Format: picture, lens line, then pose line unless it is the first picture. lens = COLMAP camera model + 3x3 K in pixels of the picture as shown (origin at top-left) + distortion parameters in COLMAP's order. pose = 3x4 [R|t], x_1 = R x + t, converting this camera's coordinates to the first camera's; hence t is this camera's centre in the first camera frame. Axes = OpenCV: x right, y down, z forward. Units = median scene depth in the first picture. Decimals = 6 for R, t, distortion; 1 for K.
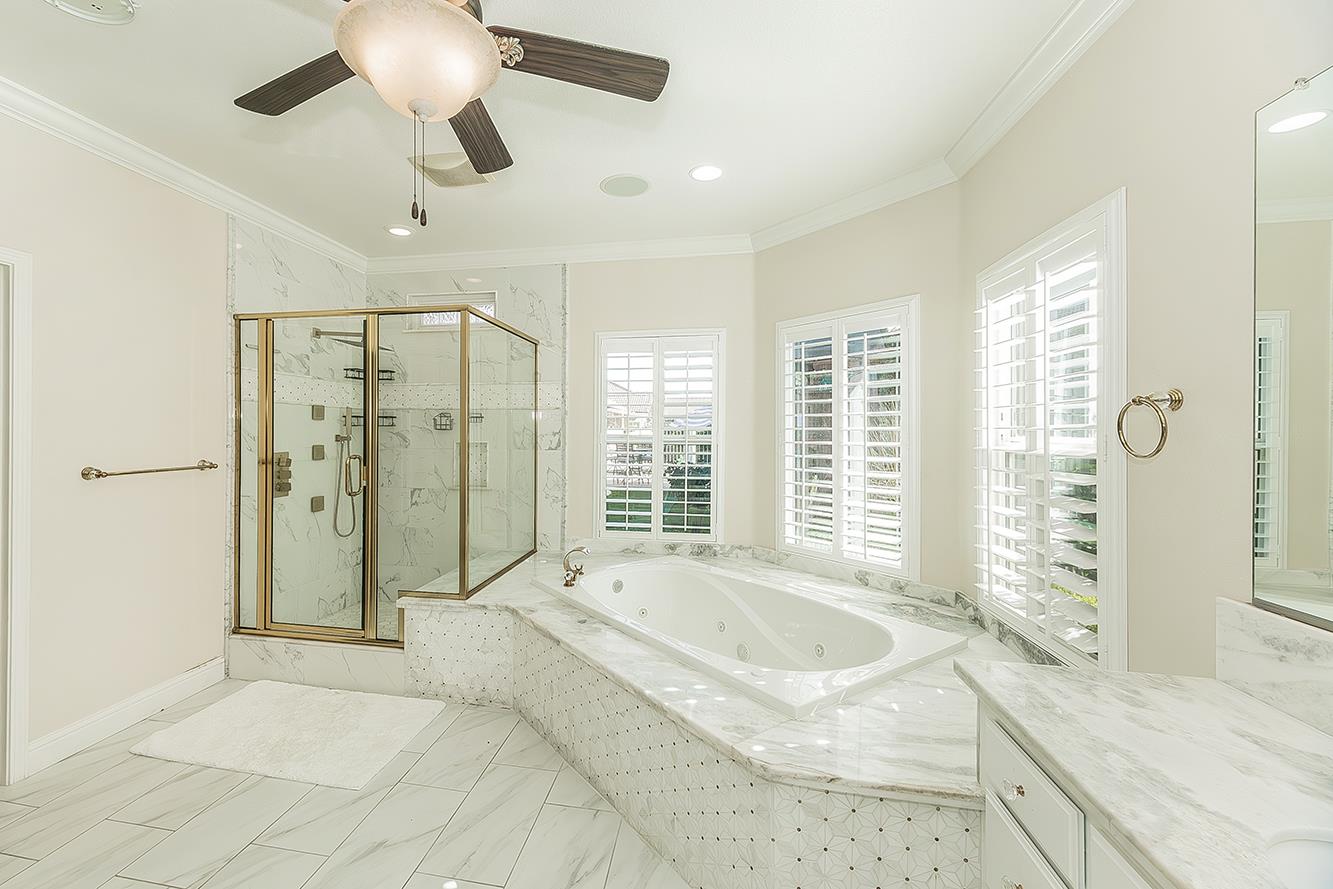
lens RADIAL K [[565.2, 0, 665.9], [0, 565.2, 434.4], [0, 0, 1]] dist [0.001392, 0.000081]
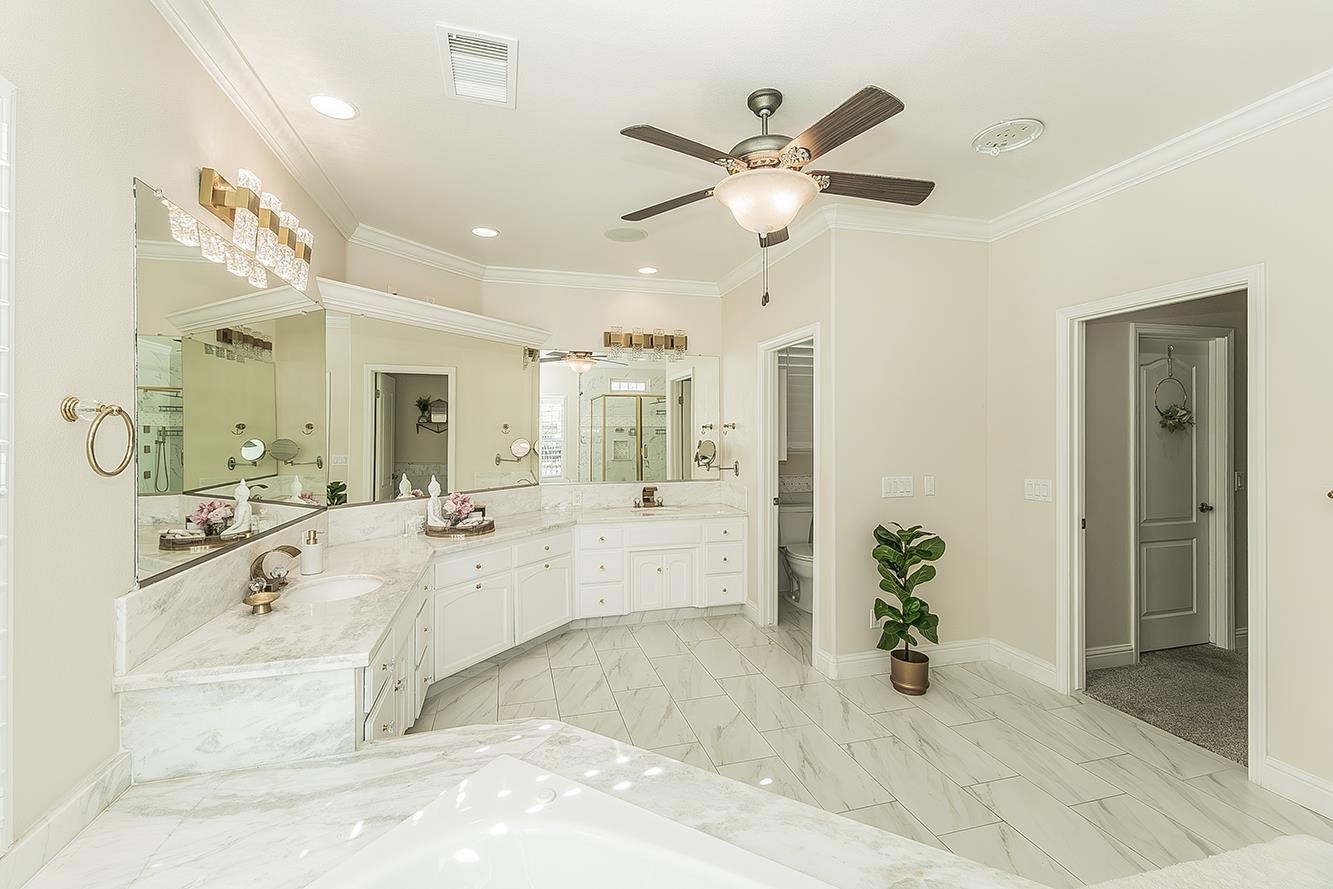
lens RADIAL K [[565.2, 0, 665.1], [0, 565.2, 437.8], [0, 0, 1]] dist [0.001392, 0.000081]
pose [[-0.931097, -0.005537, -0.364729, 0.408026], [-0.009008, 0.999929, 0.007816, -0.045673], [0.364660, 0.010563, -0.931081, 2.446874]]
